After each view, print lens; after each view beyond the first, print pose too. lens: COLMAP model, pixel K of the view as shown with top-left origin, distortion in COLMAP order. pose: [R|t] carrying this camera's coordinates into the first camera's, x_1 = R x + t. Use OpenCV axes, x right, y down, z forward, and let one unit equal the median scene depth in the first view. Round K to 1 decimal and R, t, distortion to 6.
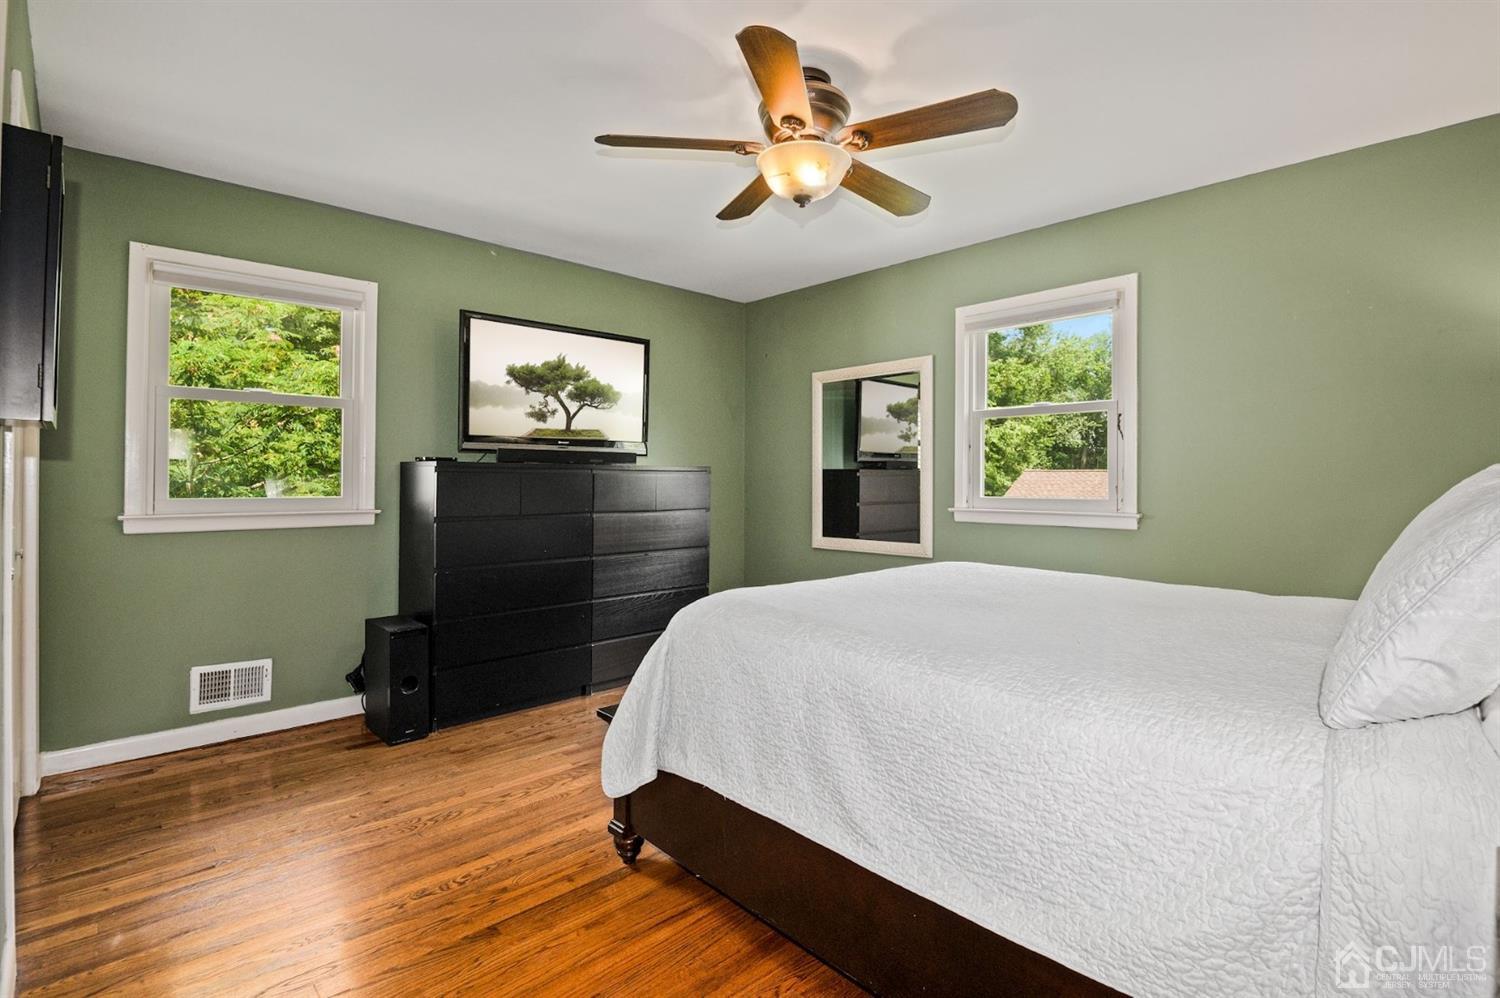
lens RADIAL K [[691.8, 0, 755.5], [0, 691.8, 493.7], [0, 0, 1]] dist [-0.000522, -0.011050]
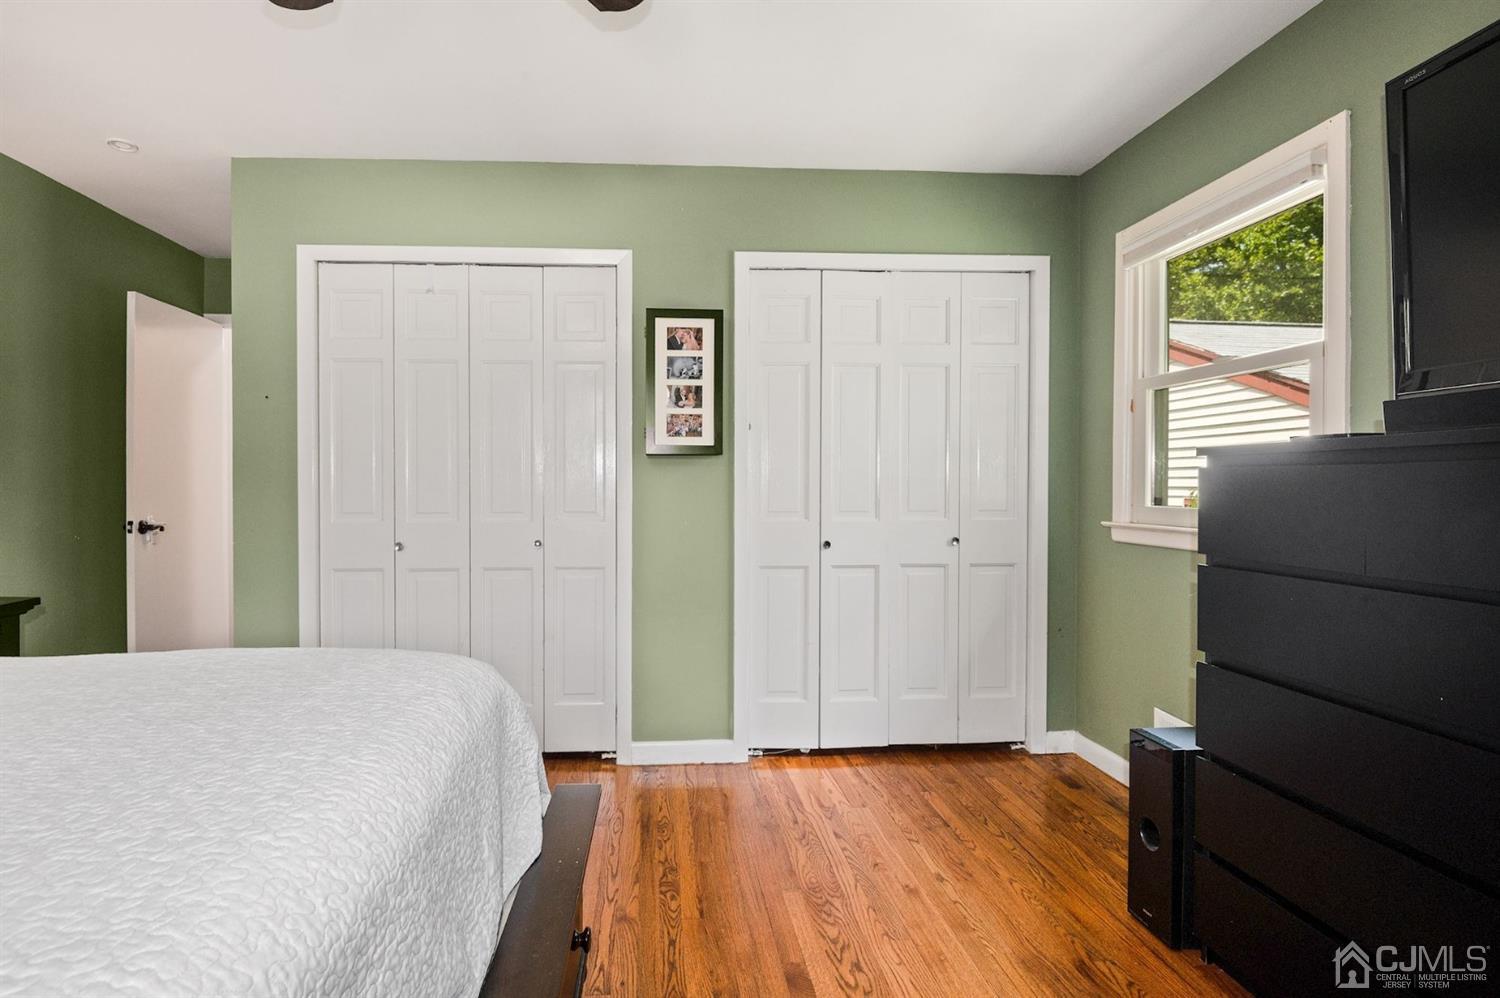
lens RADIAL K [[722.8, 0, 696.9], [0, 722.8, 476.4], [0, 0, 1]] dist [-0.000689, -0.000247]
pose [[-0.645593, -0.013871, -0.763555, 0.254083], [-0.018739, 0.999822, -0.002320, -0.020018], [0.763452, 0.012811, -0.645738, 1.281655]]
